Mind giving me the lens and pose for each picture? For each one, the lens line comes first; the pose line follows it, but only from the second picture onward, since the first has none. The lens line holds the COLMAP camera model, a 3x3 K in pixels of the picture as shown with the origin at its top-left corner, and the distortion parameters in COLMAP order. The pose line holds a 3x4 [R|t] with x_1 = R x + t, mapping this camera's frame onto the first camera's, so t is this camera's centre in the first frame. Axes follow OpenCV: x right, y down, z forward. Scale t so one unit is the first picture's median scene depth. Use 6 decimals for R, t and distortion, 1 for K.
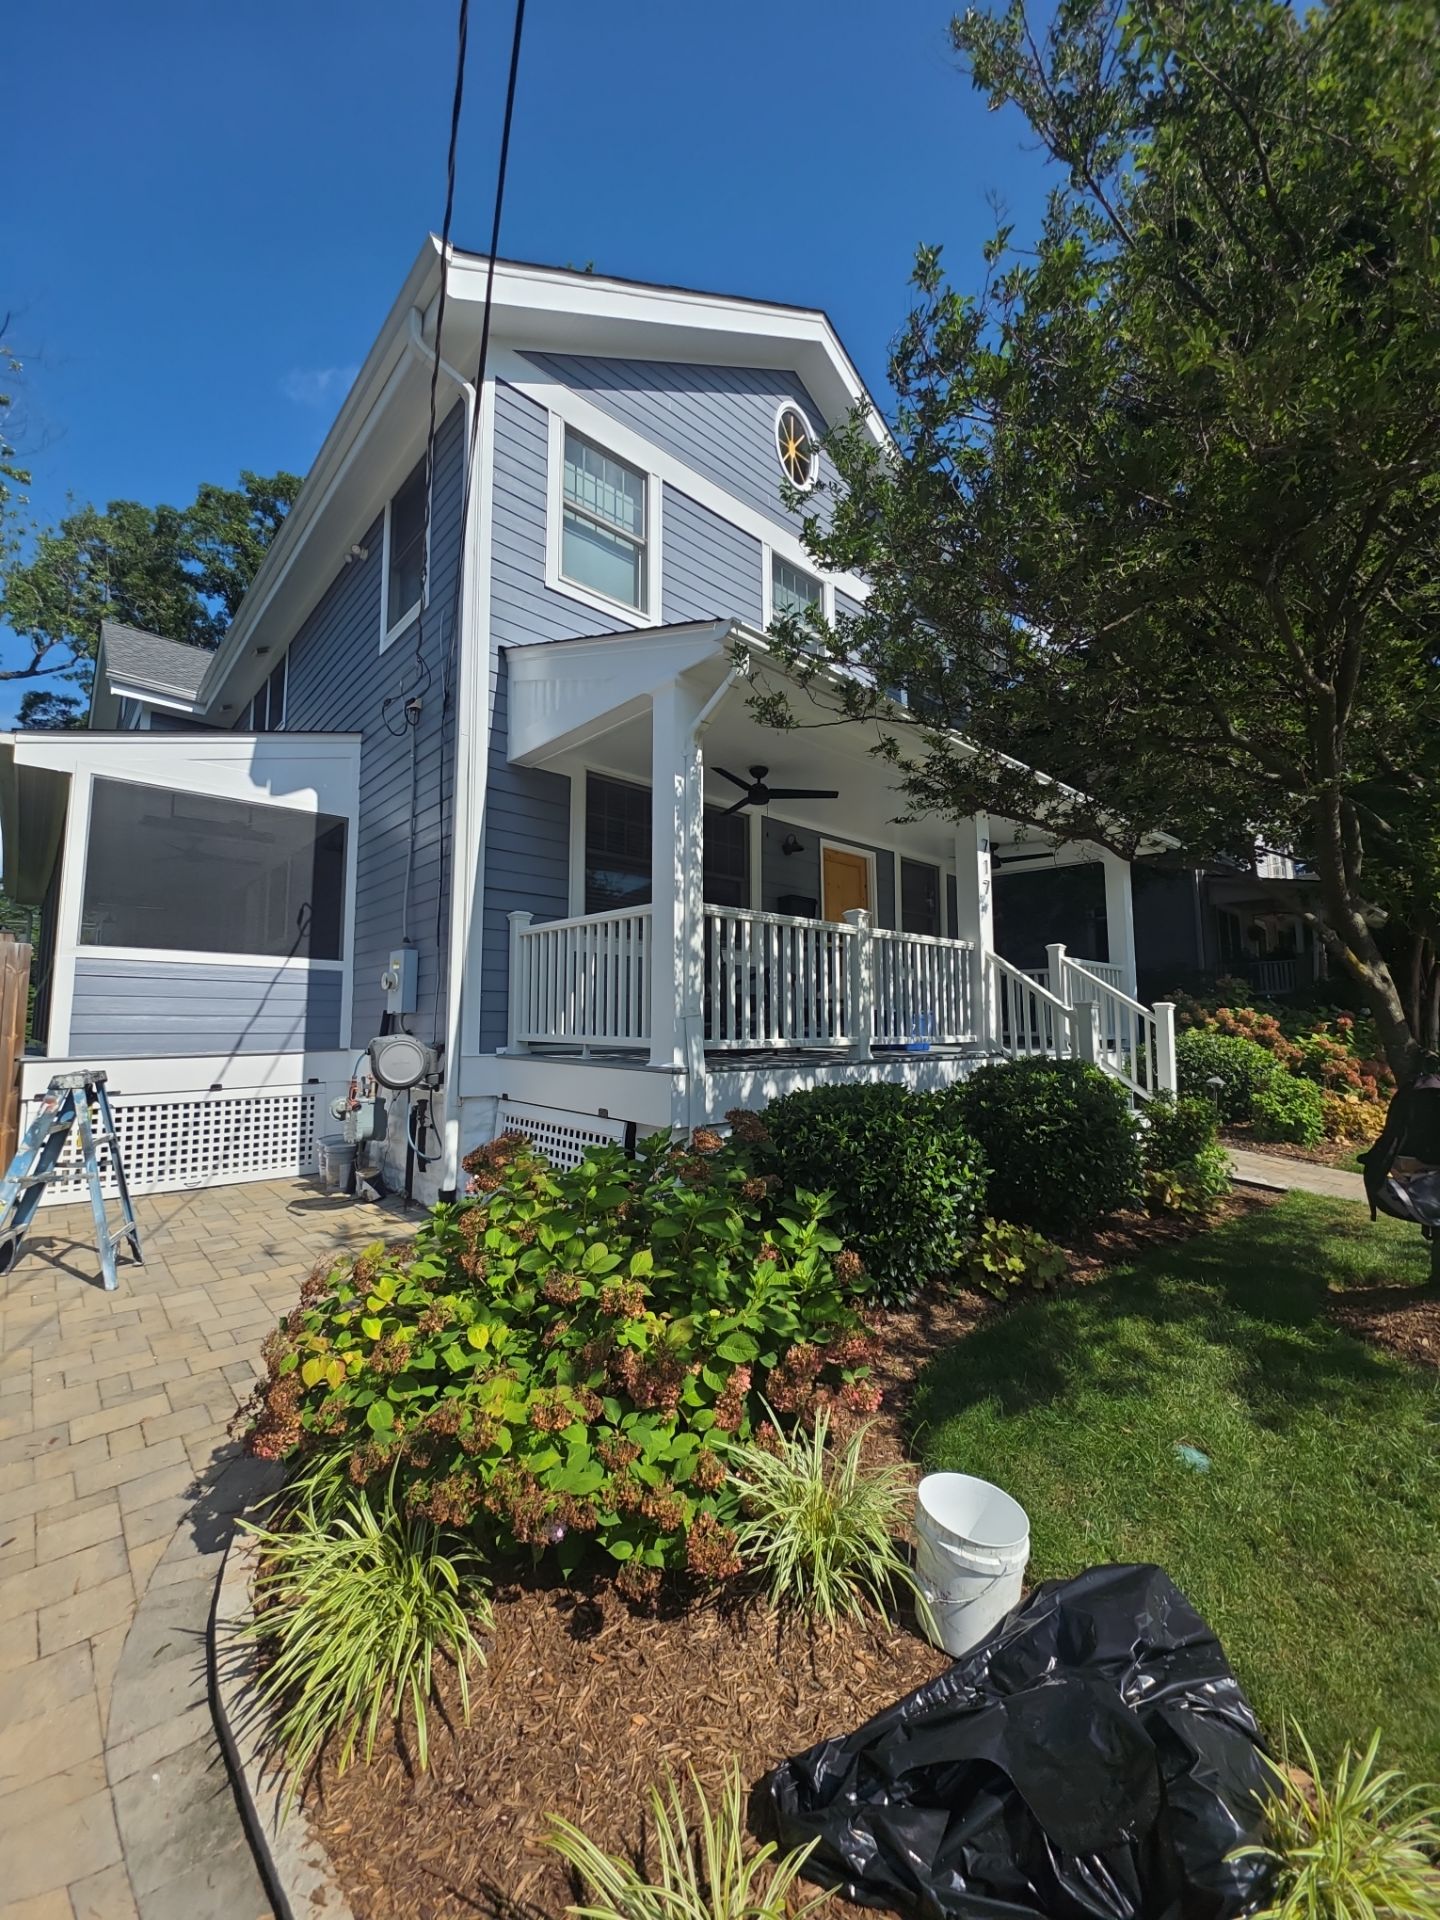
lens RADIAL K [[753.1, 0, 718.8], [0, 753.1, 962.3], [0, 0, 1]] dist [0.011454, -0.005641]
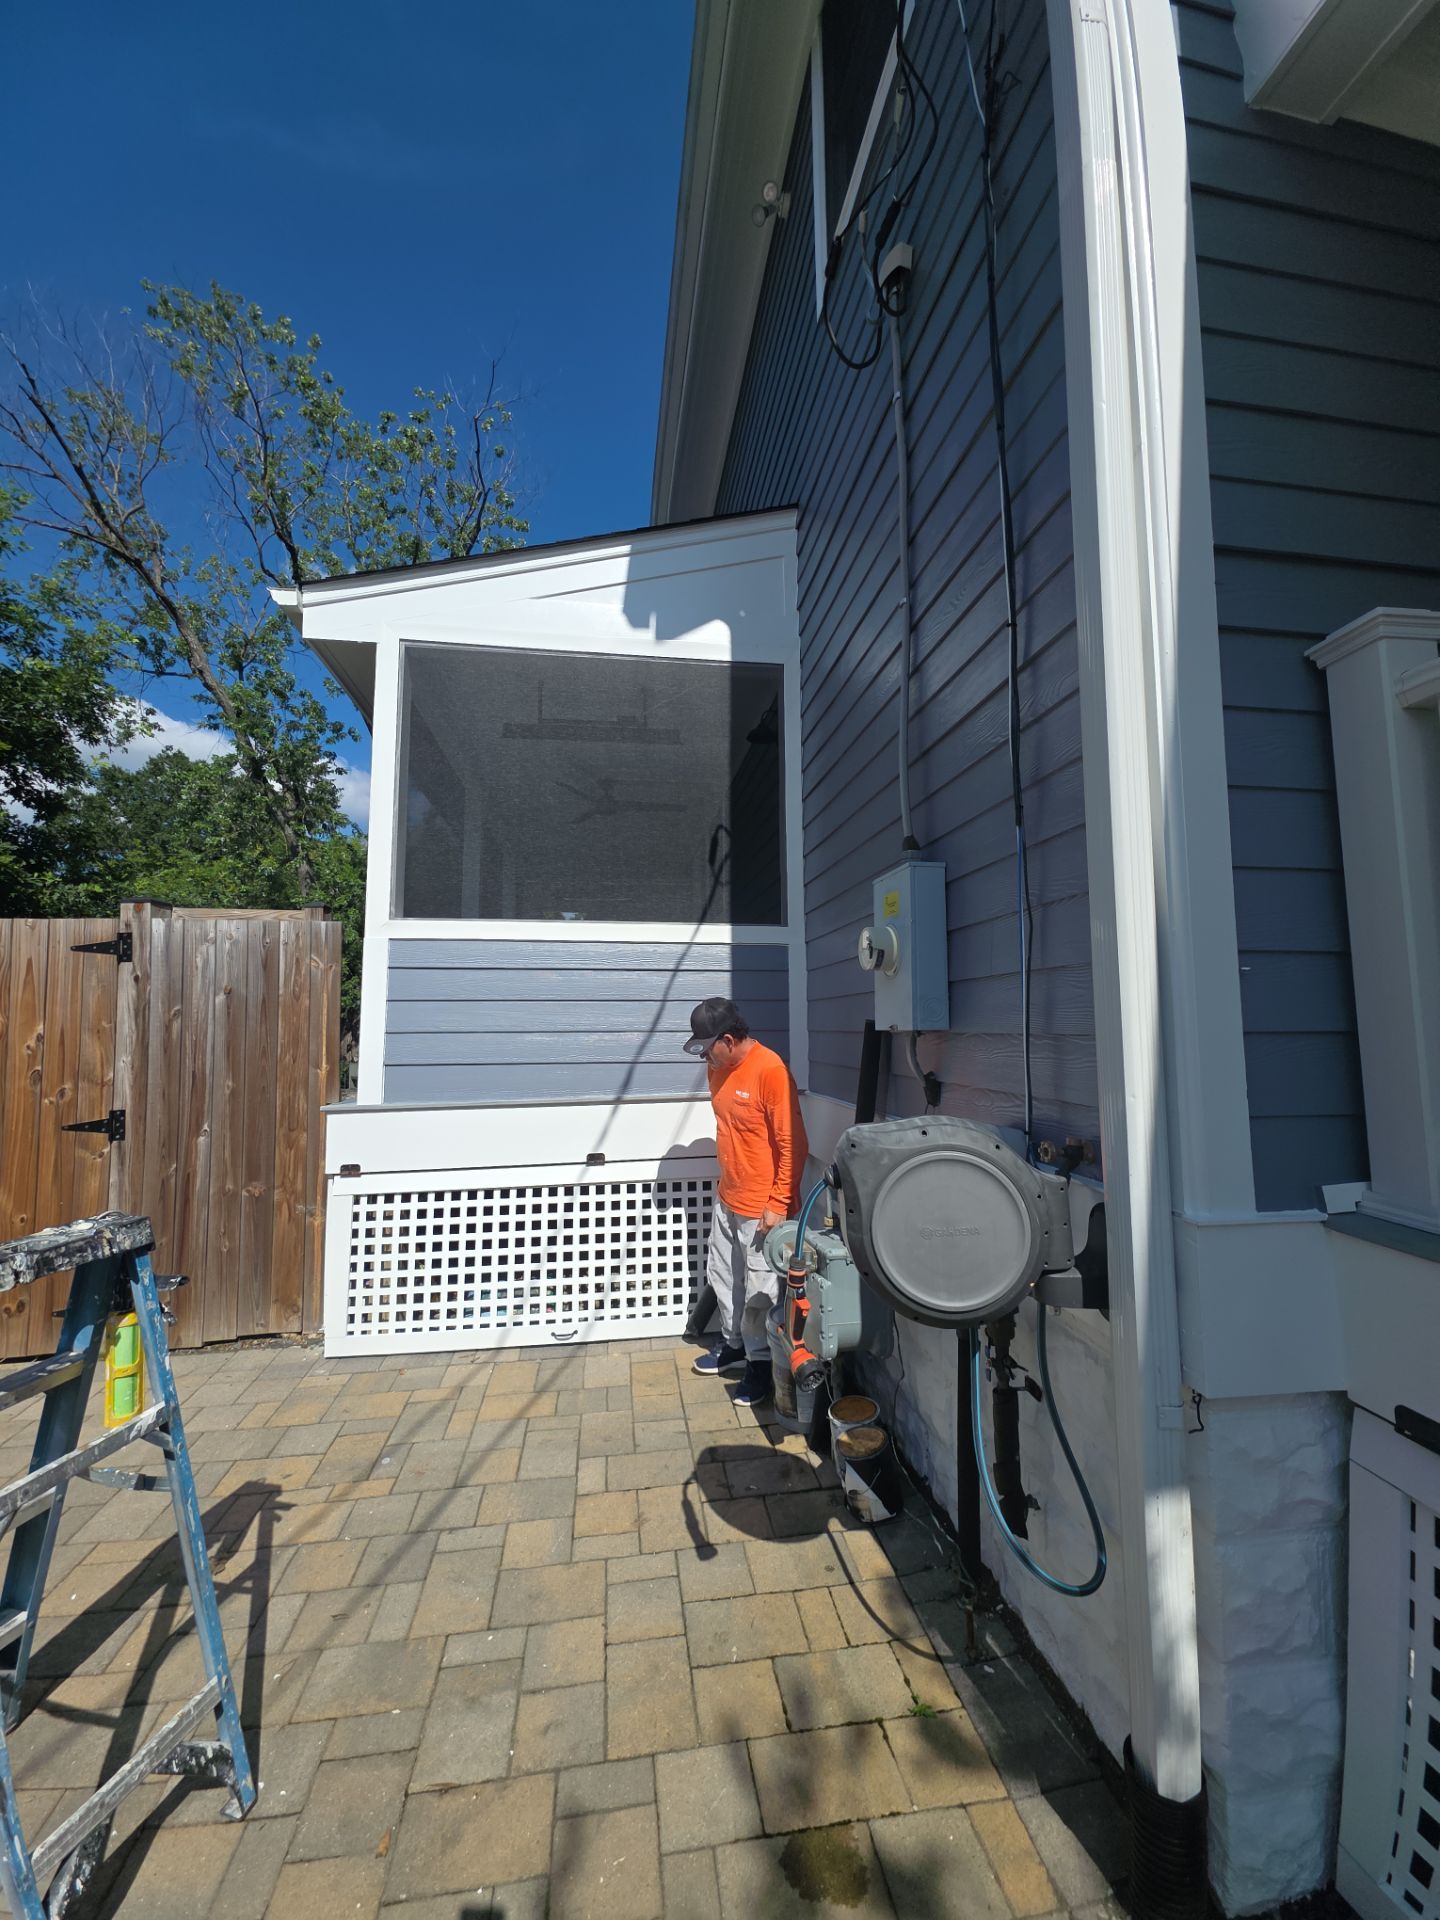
lens RADIAL K [[753.1, 0, 718.8], [0, 753.1, 962.3], [0, 0, 1]] dist [0.011454, -0.005641]
pose [[0.830013, -0.050035, -0.555495, -0.465215], [0.054970, 0.998458, -0.007798, 0.049357], [0.555028, -0.024064, 0.831483, 1.013972]]
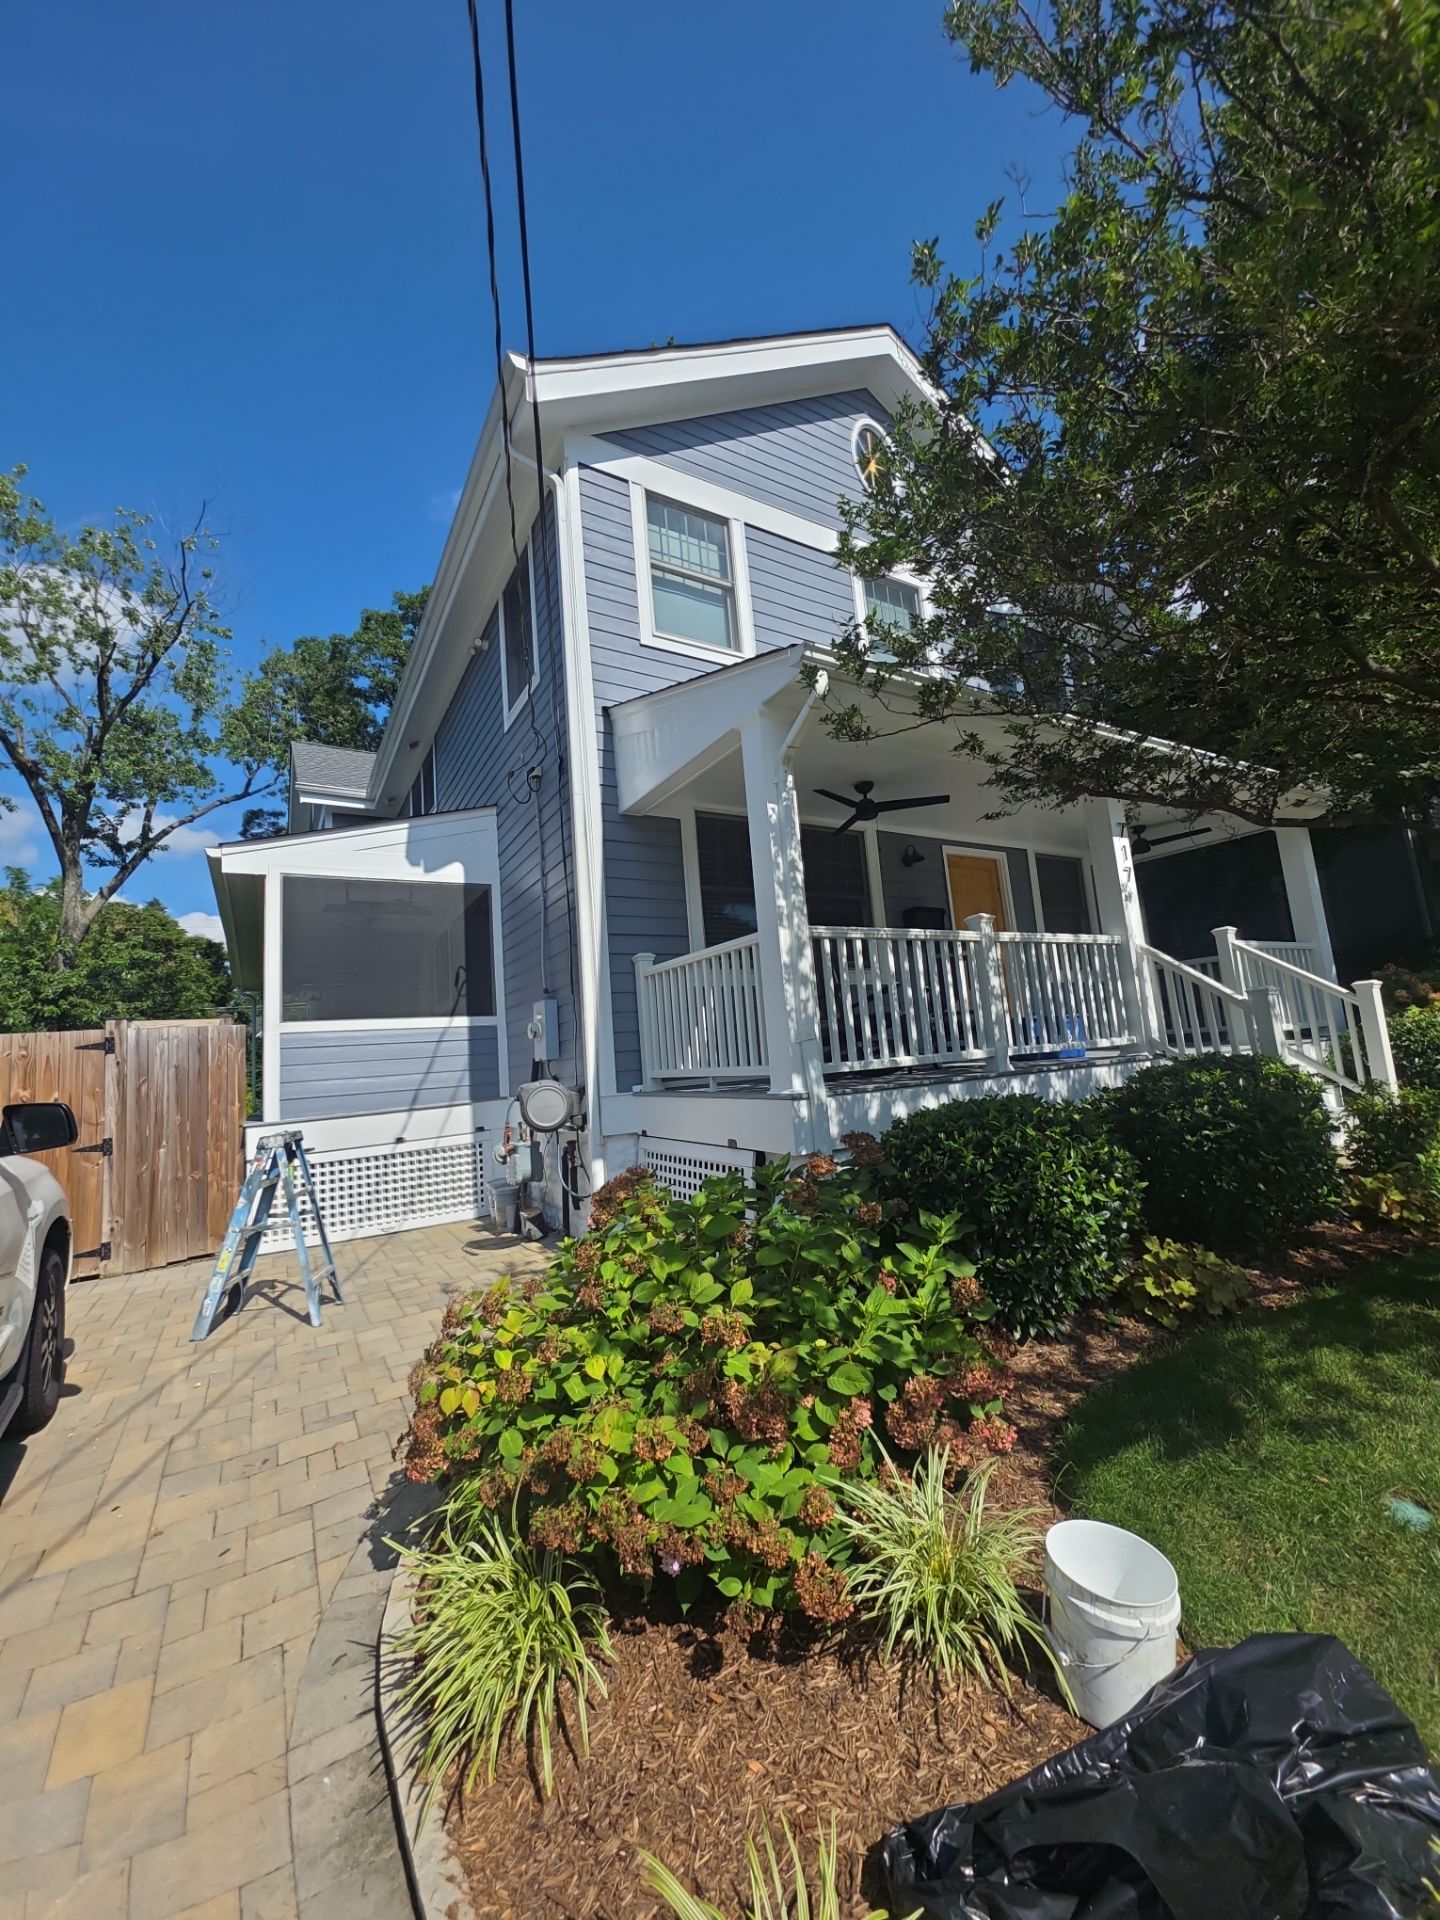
lens RADIAL K [[753.1, 0, 718.8], [0, 753.1, 962.3], [0, 0, 1]] dist [0.011454, -0.005641]
pose [[0.976367, -0.101650, -0.190724, 0.051086], [0.094427, 0.994440, -0.046609, 0.004662], [0.194401, 0.027498, 0.980537, 0.002698]]
